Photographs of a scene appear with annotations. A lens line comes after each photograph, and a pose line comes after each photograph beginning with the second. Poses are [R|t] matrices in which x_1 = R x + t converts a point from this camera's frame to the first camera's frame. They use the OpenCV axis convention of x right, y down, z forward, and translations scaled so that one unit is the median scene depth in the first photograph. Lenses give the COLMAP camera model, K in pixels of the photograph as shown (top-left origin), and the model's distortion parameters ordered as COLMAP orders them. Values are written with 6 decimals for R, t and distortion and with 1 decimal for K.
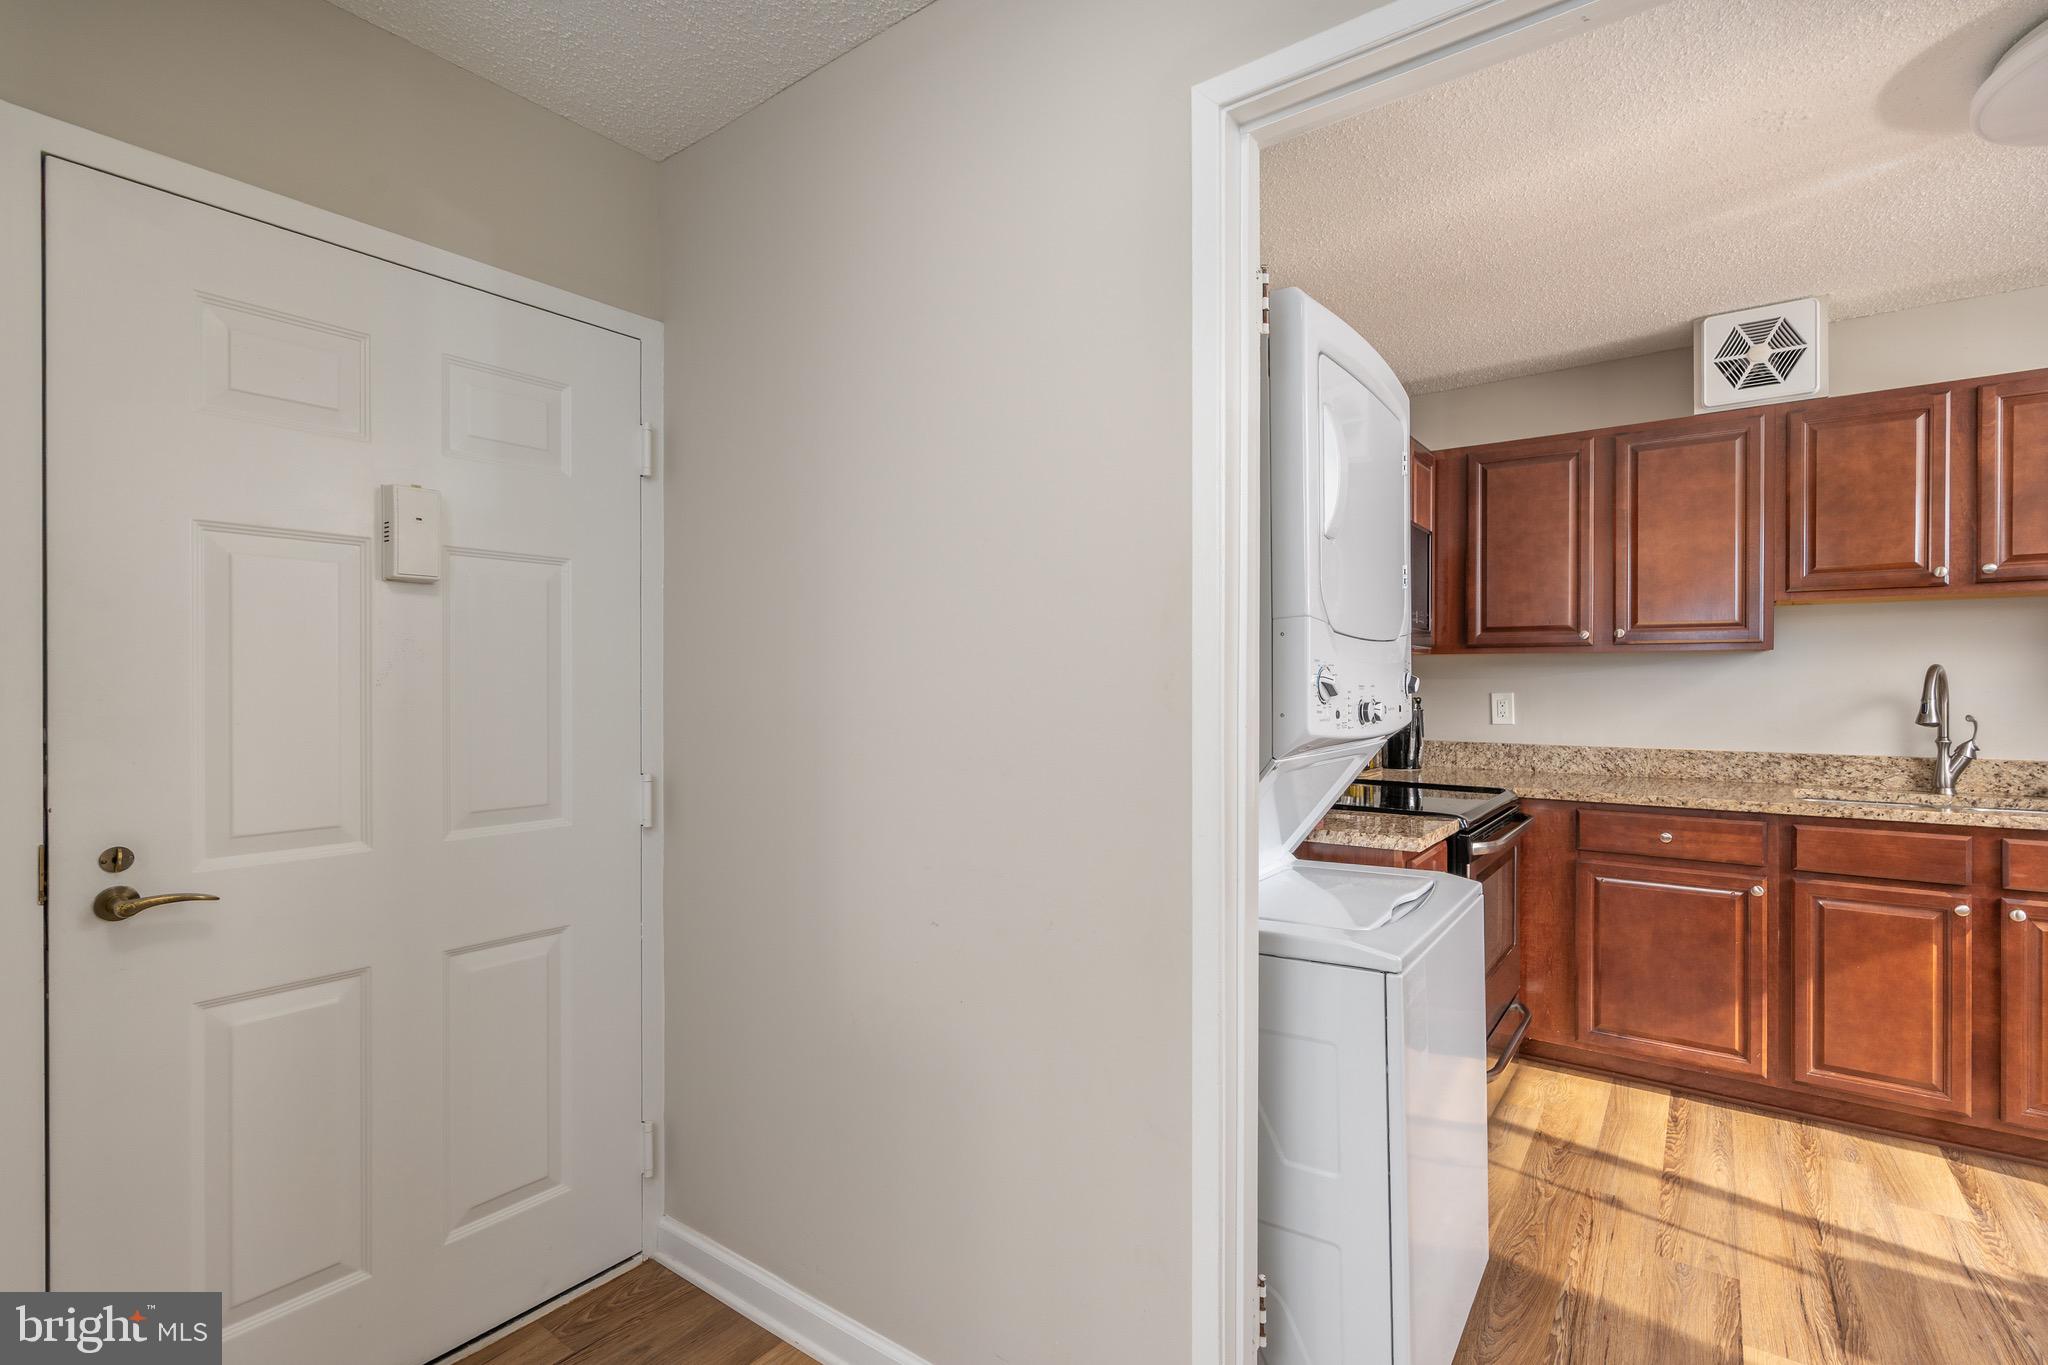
lens RADIAL K [[943.0, 0, 1025.1], [0, 943.0, 686.7], [0, 0, 1]] dist [-0.010403, 0.003760]
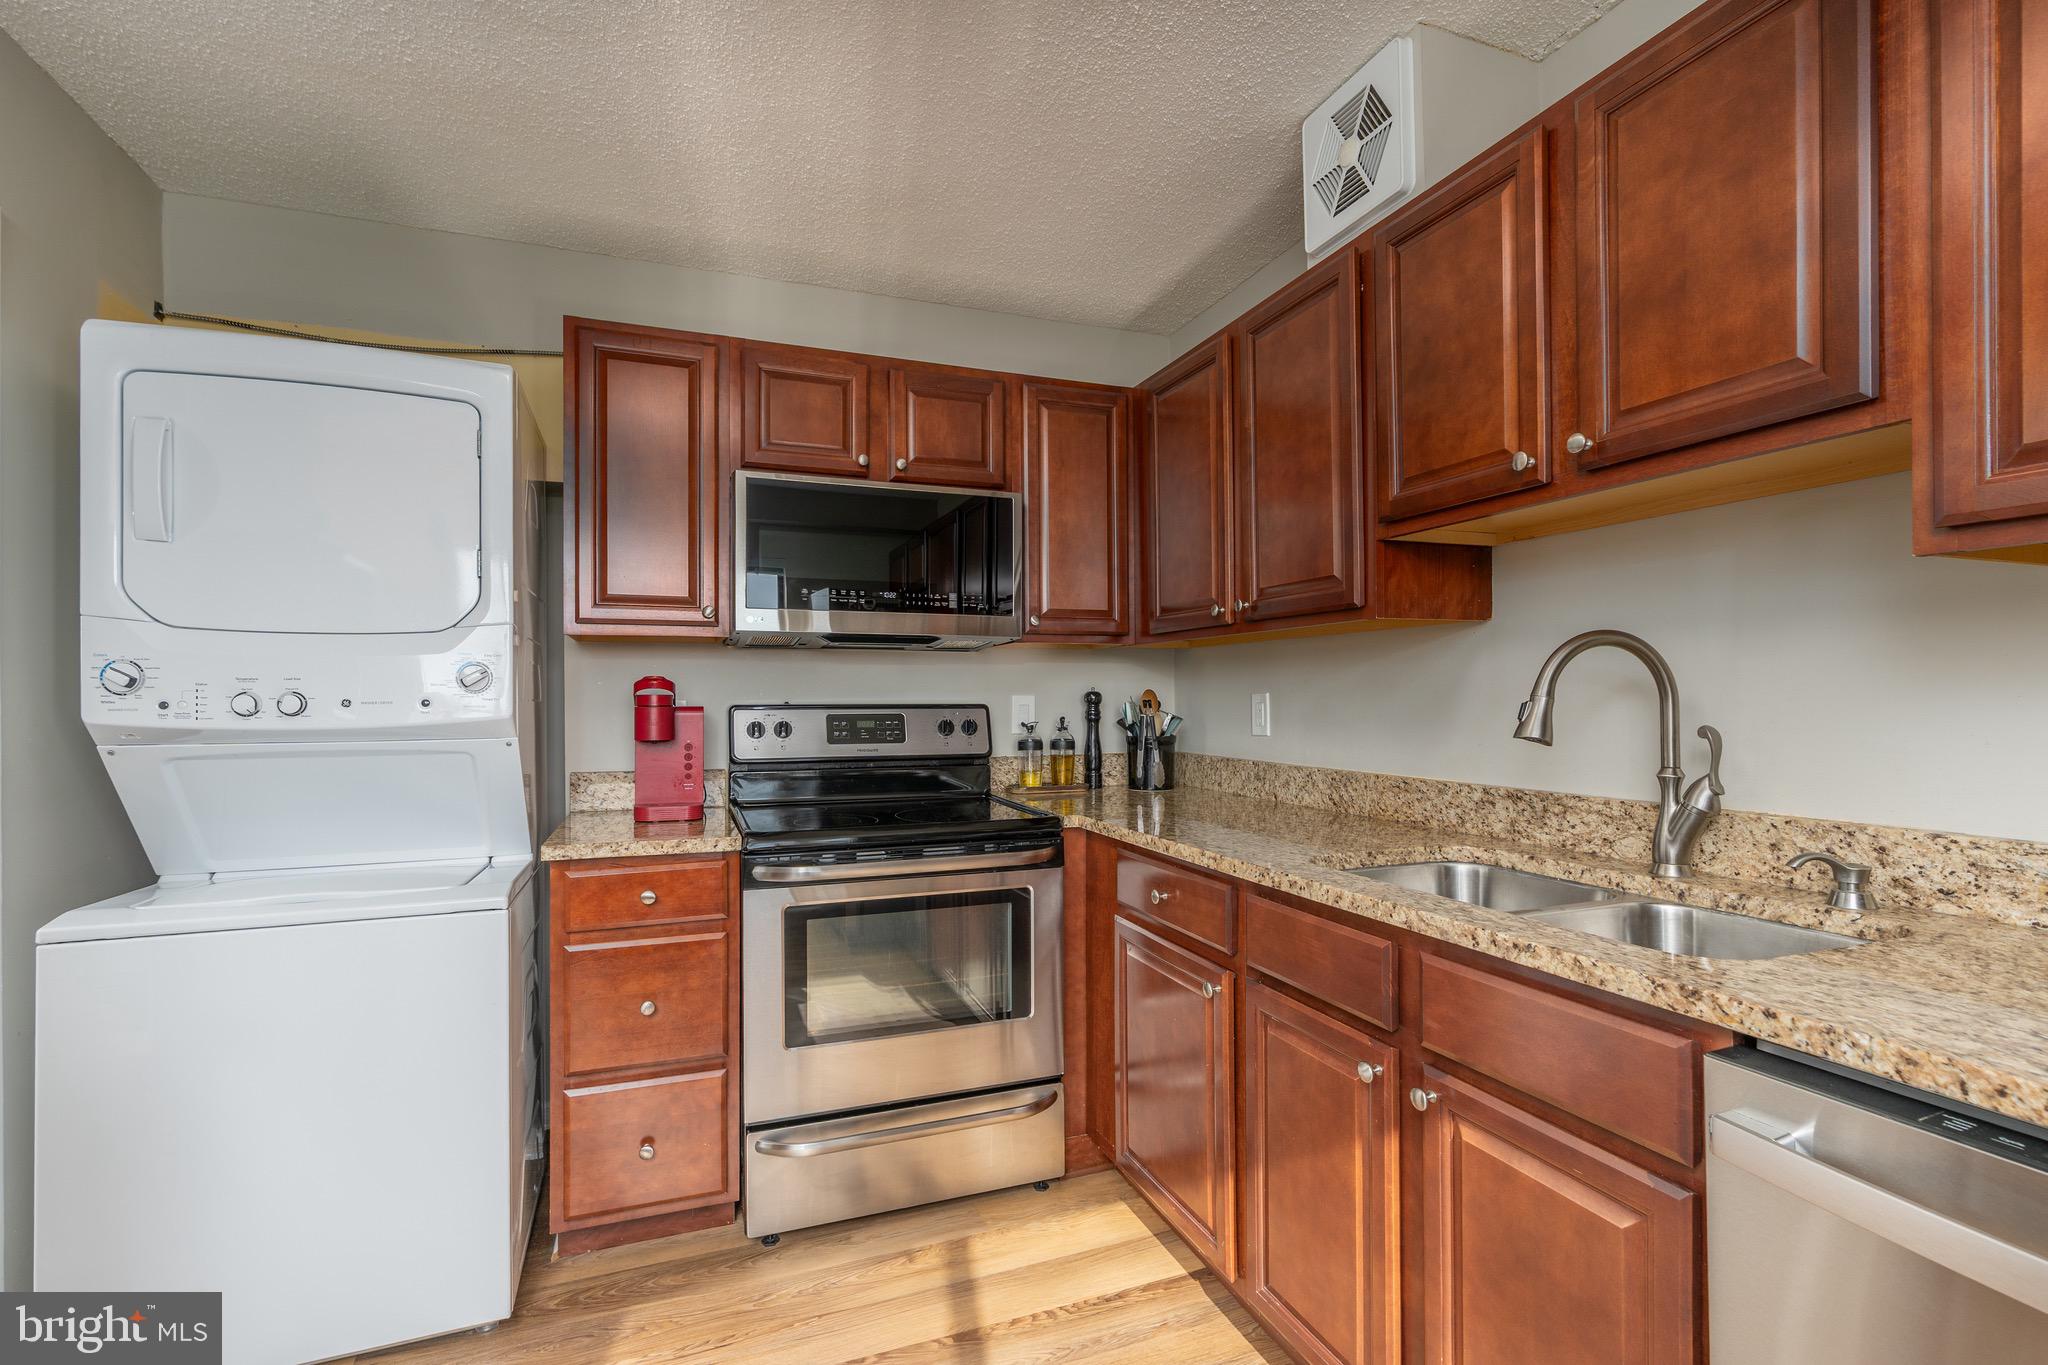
lens RADIAL K [[943.0, 0, 1030.4], [0, 943.0, 694.9], [0, 0, 1]] dist [-0.010403, 0.003760]
pose [[0.833959, -0.005964, -0.551794, 0.960346], [0.003726, 0.999980, -0.005177, 0.014196], [0.551814, 0.002262, 0.833964, 0.354634]]
